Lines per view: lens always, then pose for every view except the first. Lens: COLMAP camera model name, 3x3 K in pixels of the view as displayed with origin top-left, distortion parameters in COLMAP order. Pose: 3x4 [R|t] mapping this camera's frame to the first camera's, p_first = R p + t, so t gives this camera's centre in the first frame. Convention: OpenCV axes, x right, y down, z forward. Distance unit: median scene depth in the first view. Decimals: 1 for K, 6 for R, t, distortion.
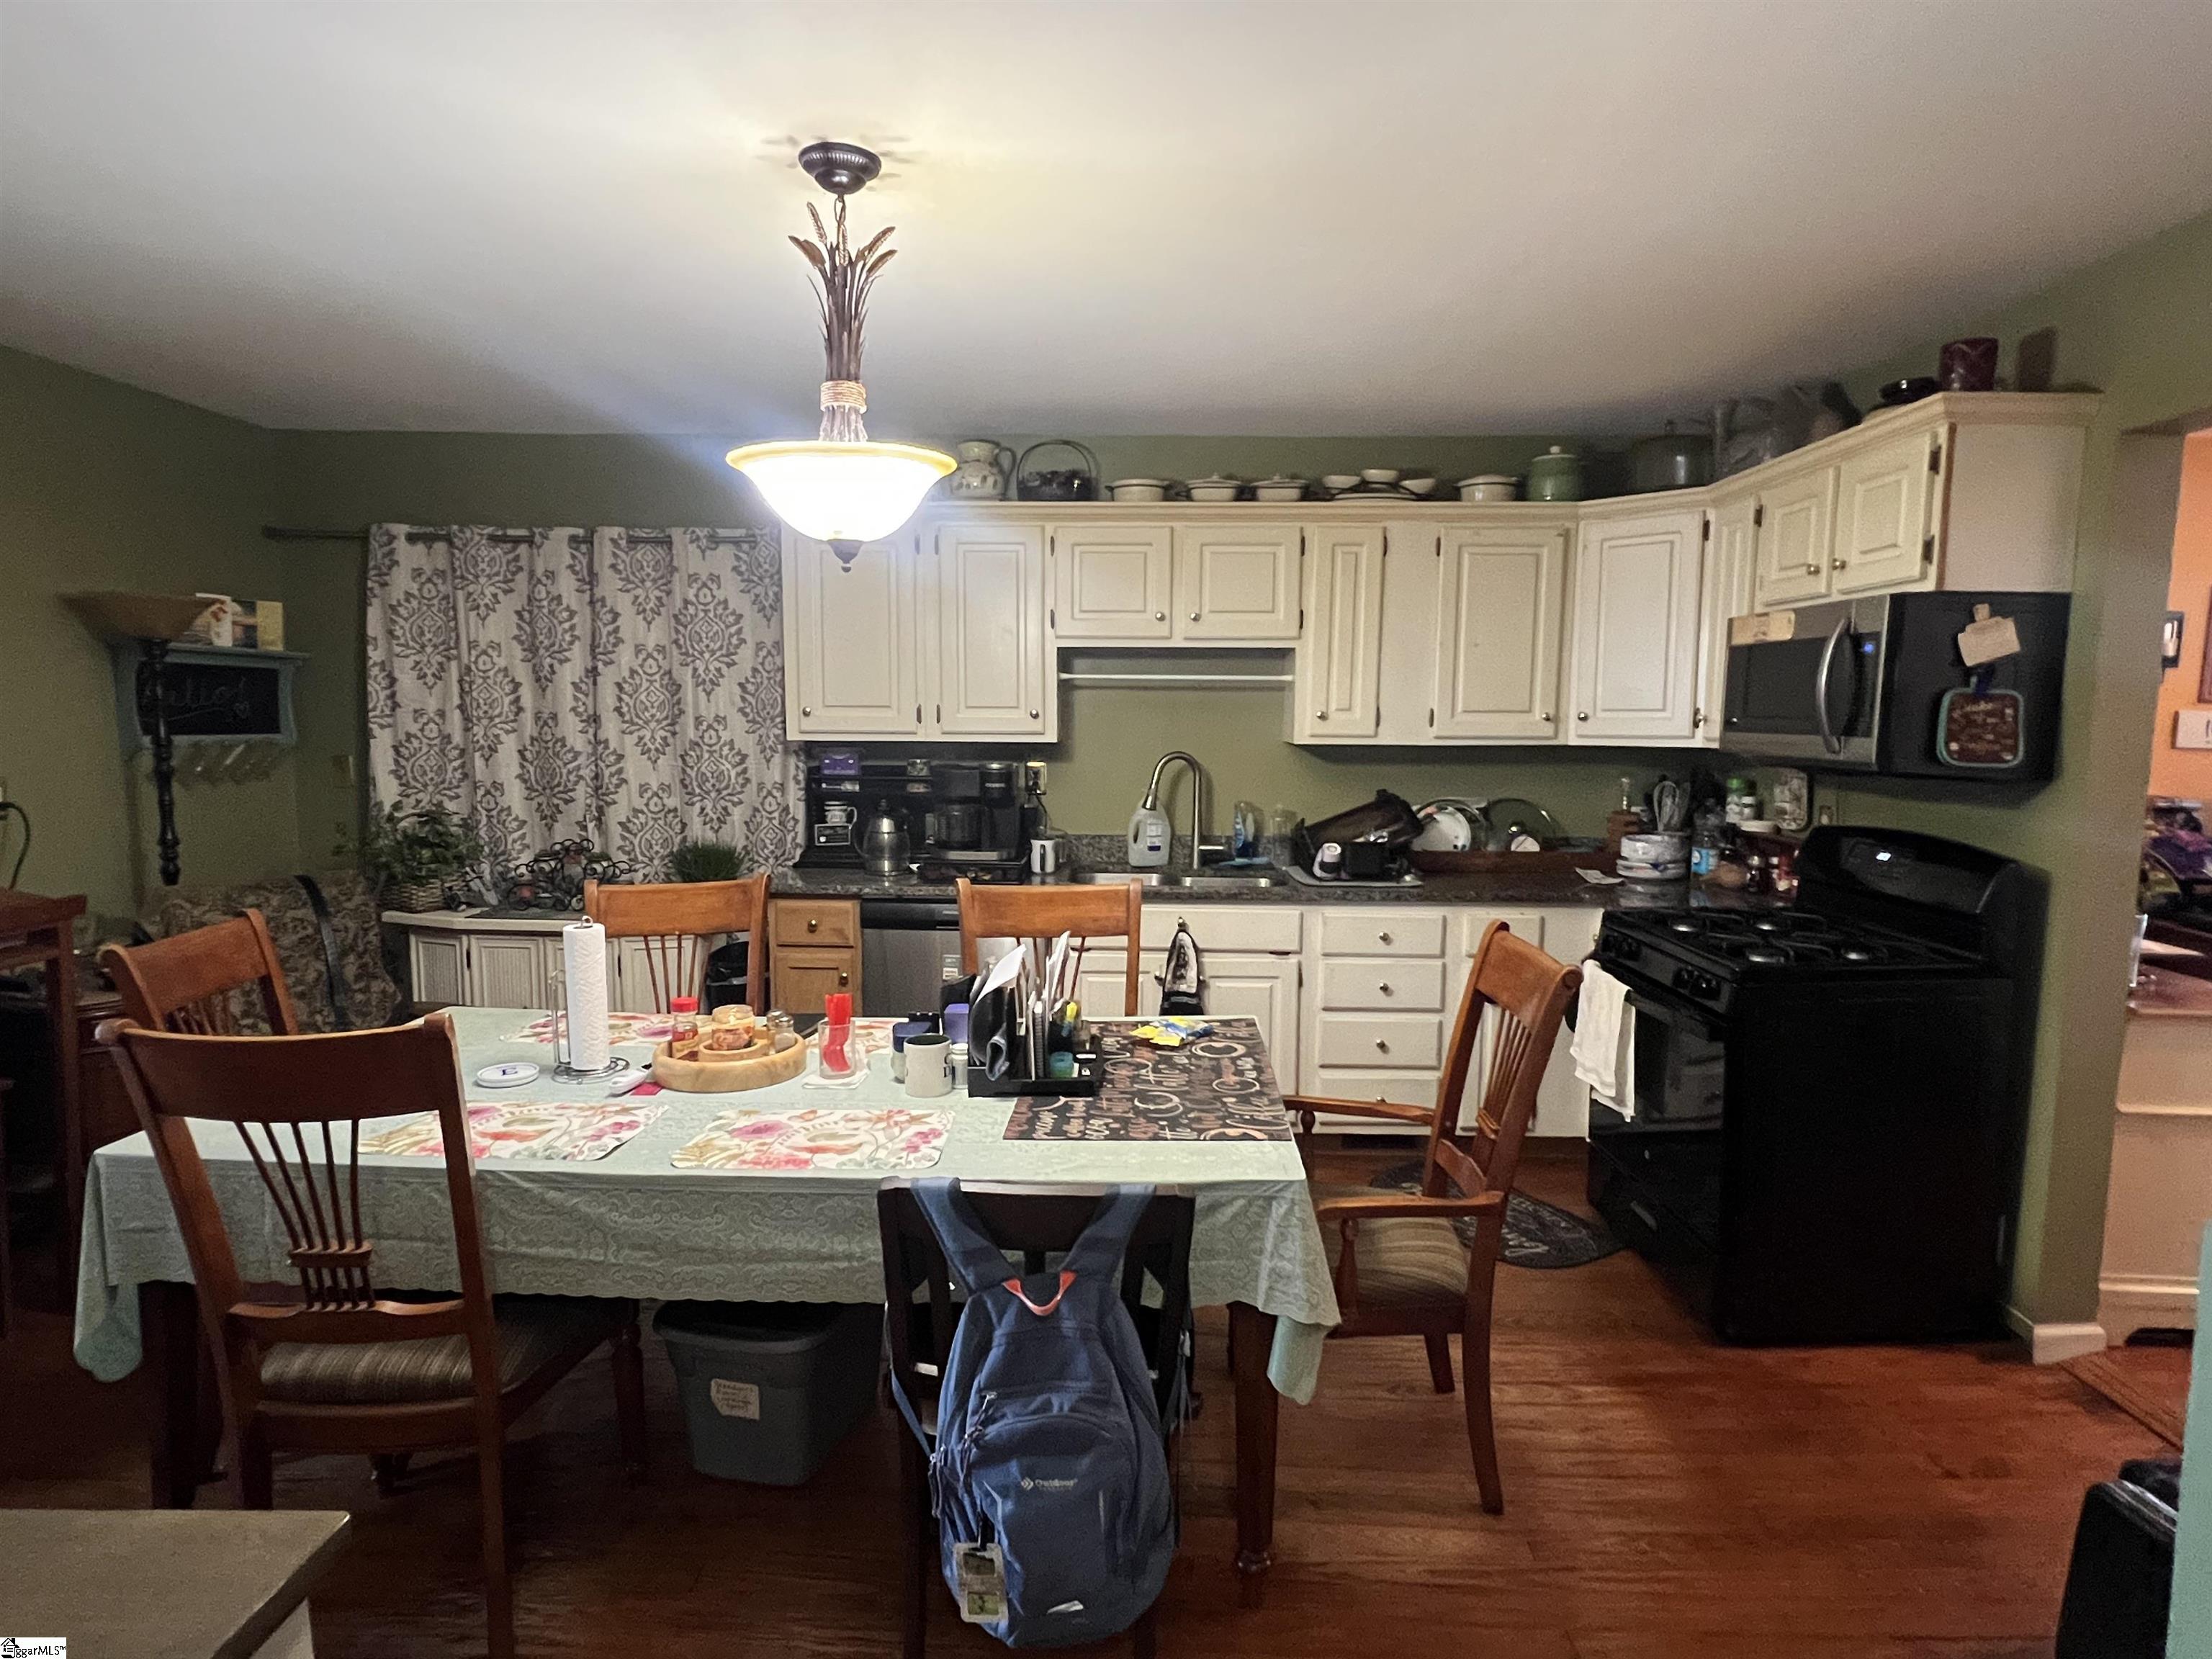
lens RADIAL K [[1228.9, 0, 1100.1], [0, 1228.9, 838.1], [0, 0, 1]] dist [-0.000546, 0.000437]
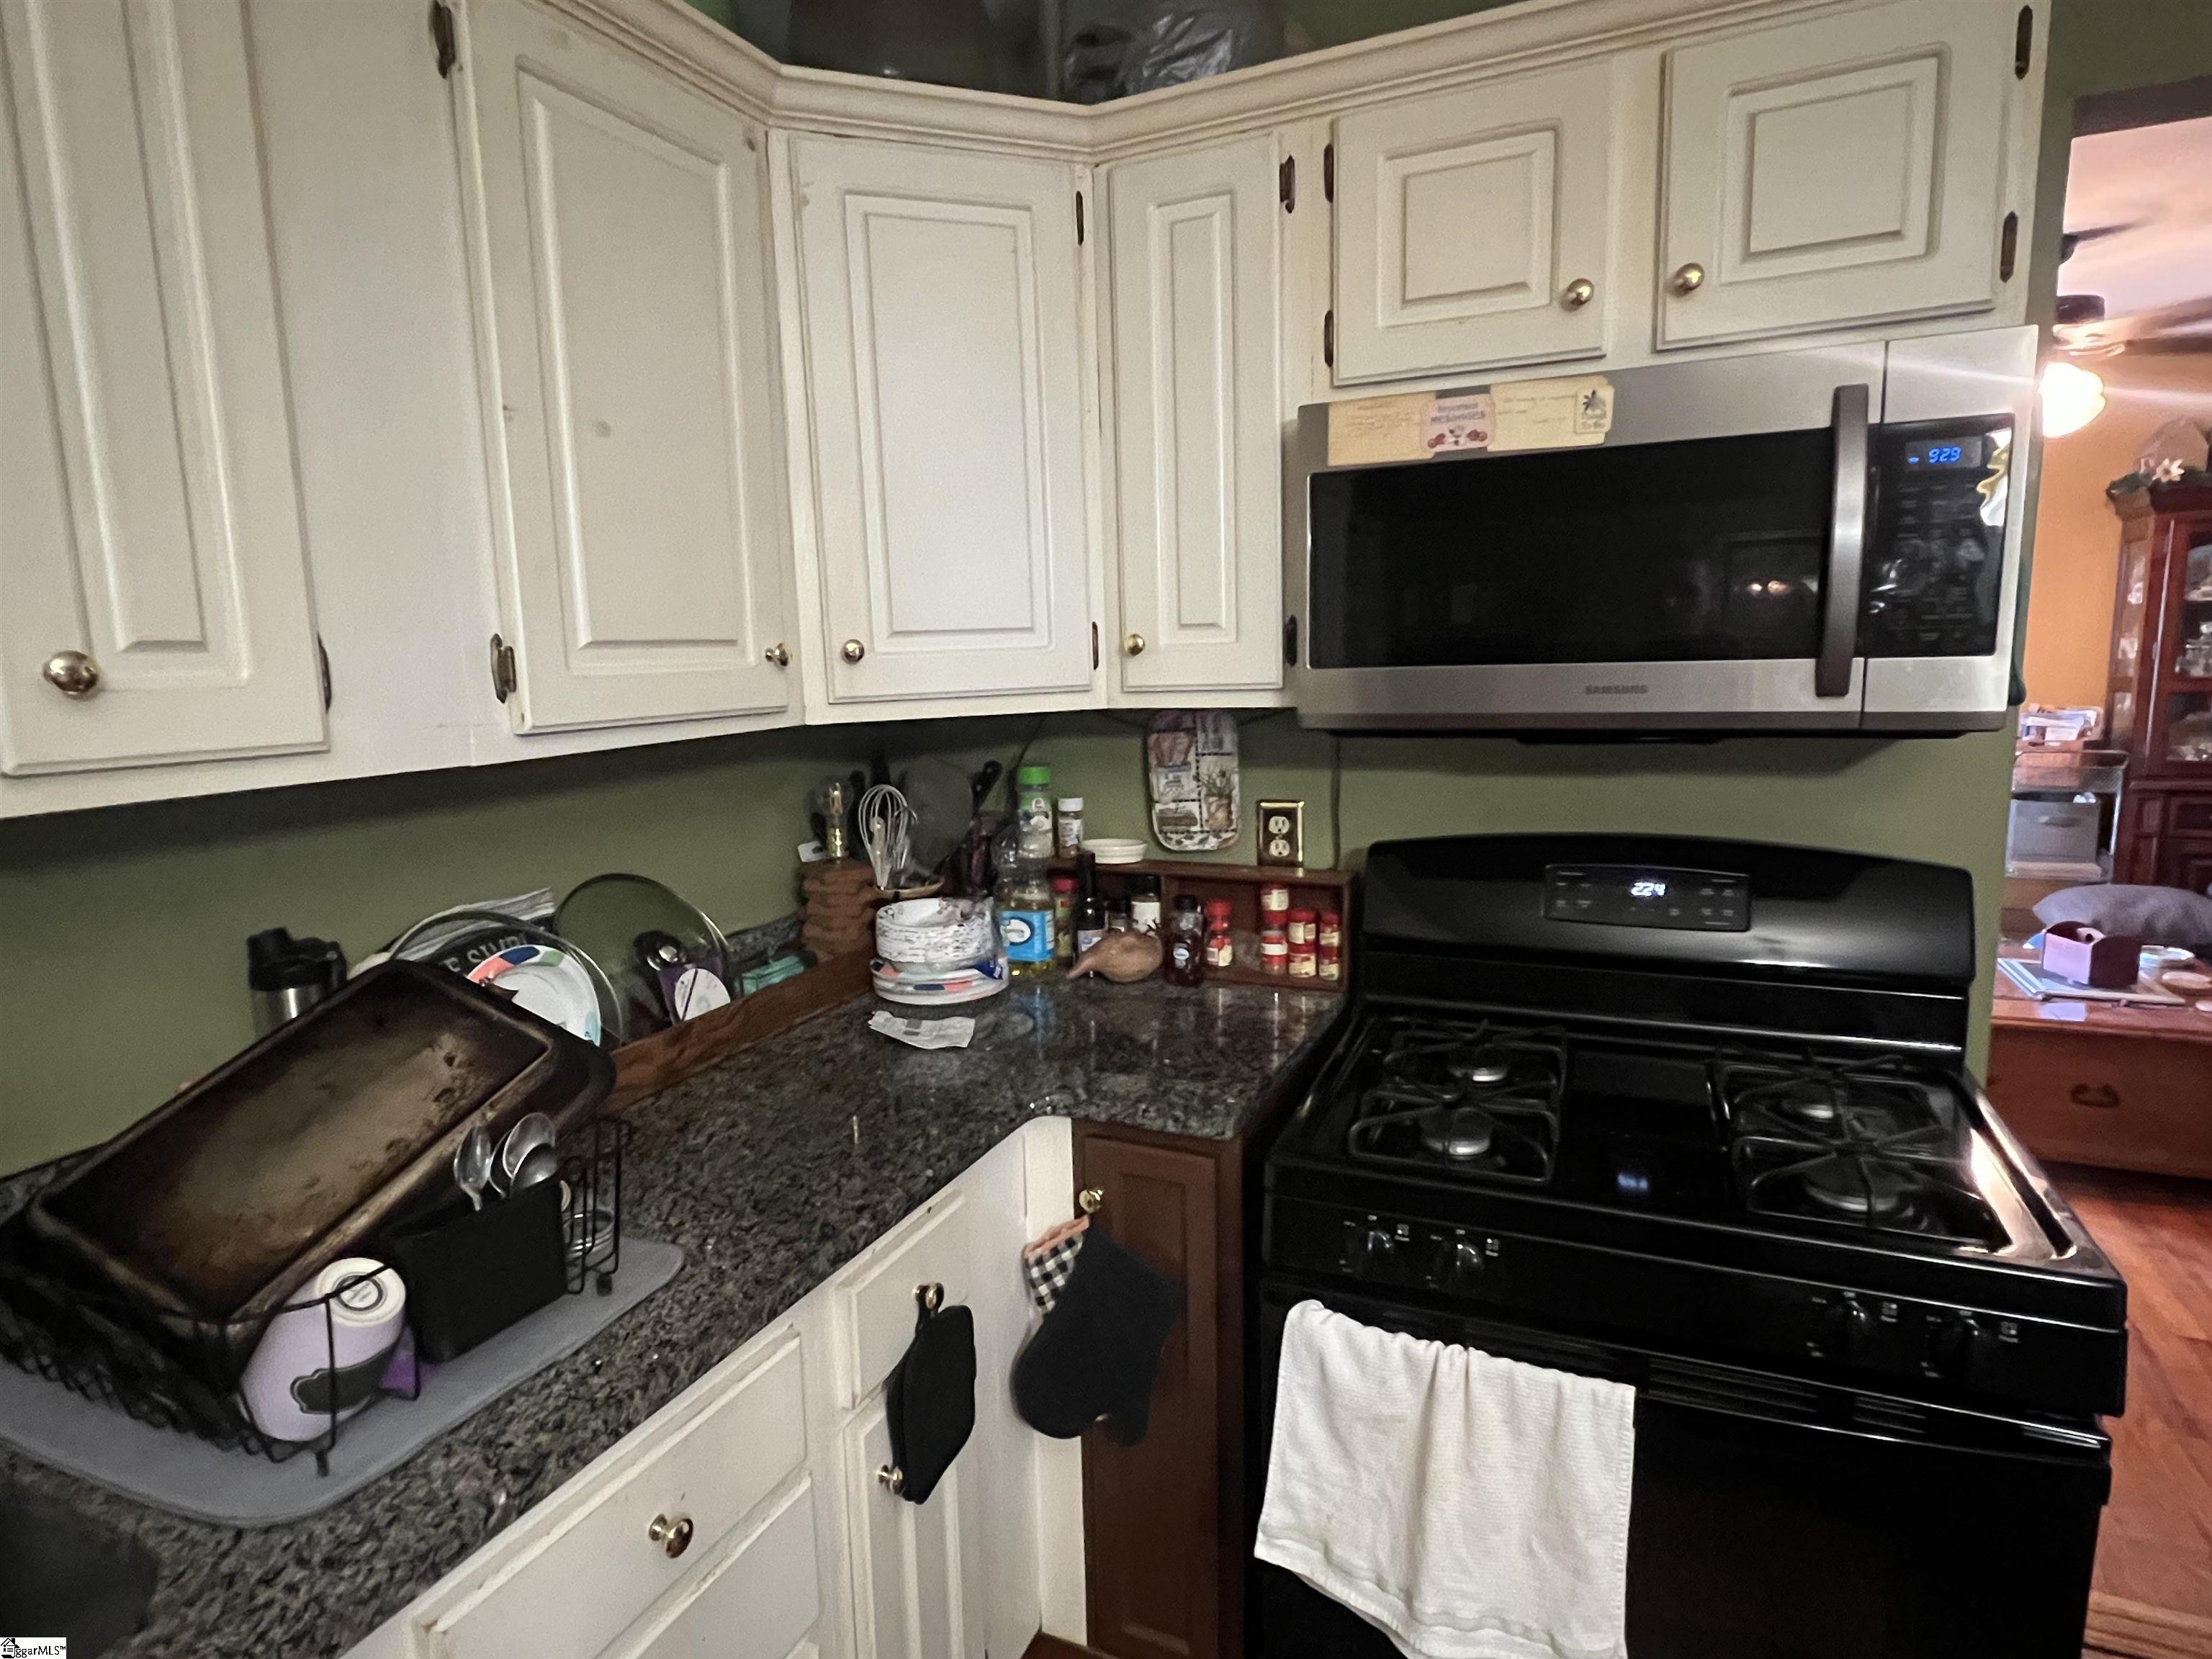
lens RADIAL K [[1228.9, 0, 1098.8], [0, 1228.9, 841.3], [0, 0, 1]] dist [-0.000546, 0.000437]
pose [[0.418396, -0.163169, 0.893488, 0.062570], [0.120800, 0.984988, 0.123312, -0.077436], [-0.900196, 0.056340, 0.431826, 0.760623]]
